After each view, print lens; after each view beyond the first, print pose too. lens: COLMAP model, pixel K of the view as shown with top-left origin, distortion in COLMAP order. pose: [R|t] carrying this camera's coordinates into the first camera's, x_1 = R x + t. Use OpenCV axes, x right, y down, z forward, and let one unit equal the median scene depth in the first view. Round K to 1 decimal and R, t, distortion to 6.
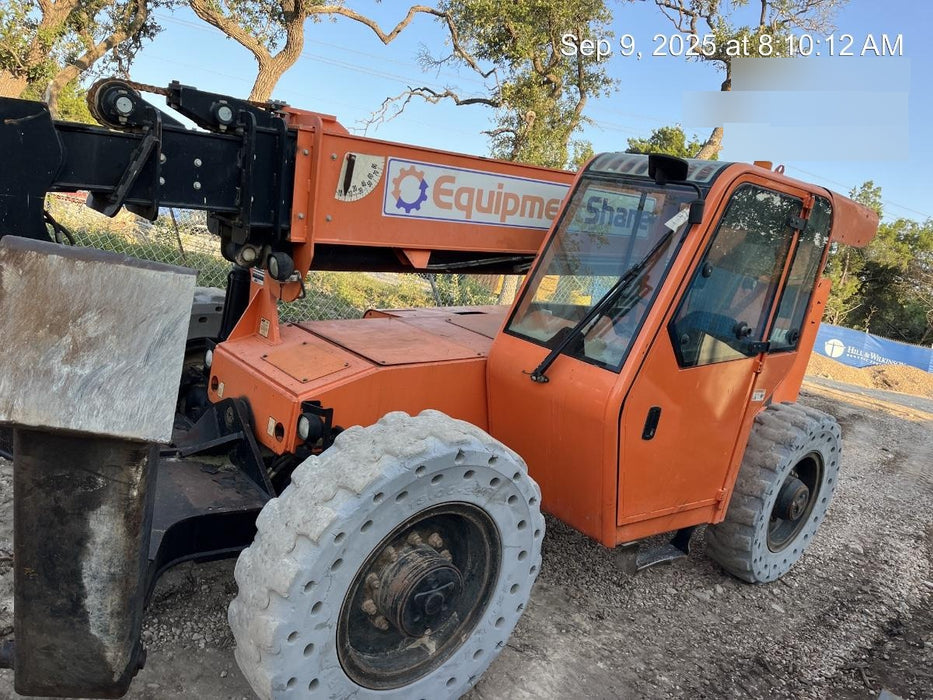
lens RADIAL K [[700.6, 0, 461.6], [0, 700.6, 366.7], [0, 0, 1]] dist [0.063036, -0.092246]
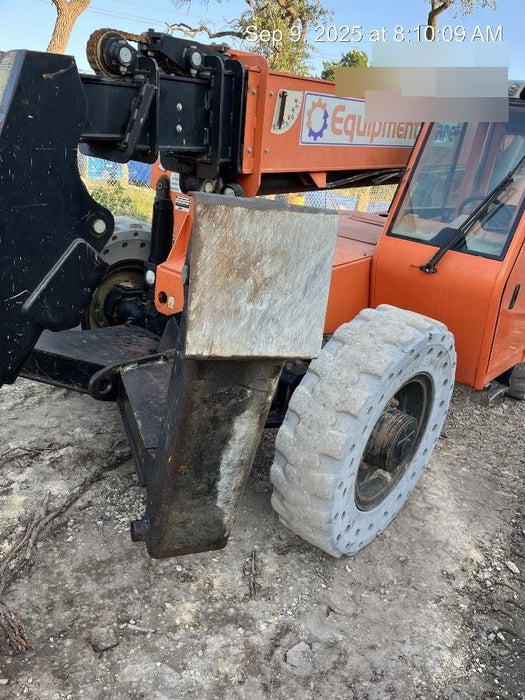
lens RADIAL K [[525.6, 0, 265.9], [0, 525.6, 360.8], [0, 0, 1]] dist [0.063036, -0.092246]
pose [[0.987057, -0.109524, 0.117146, -0.368189], [0.084718, 0.976333, 0.198989, -0.046189], [-0.136168, -0.186489, 0.972975, 0.070854]]
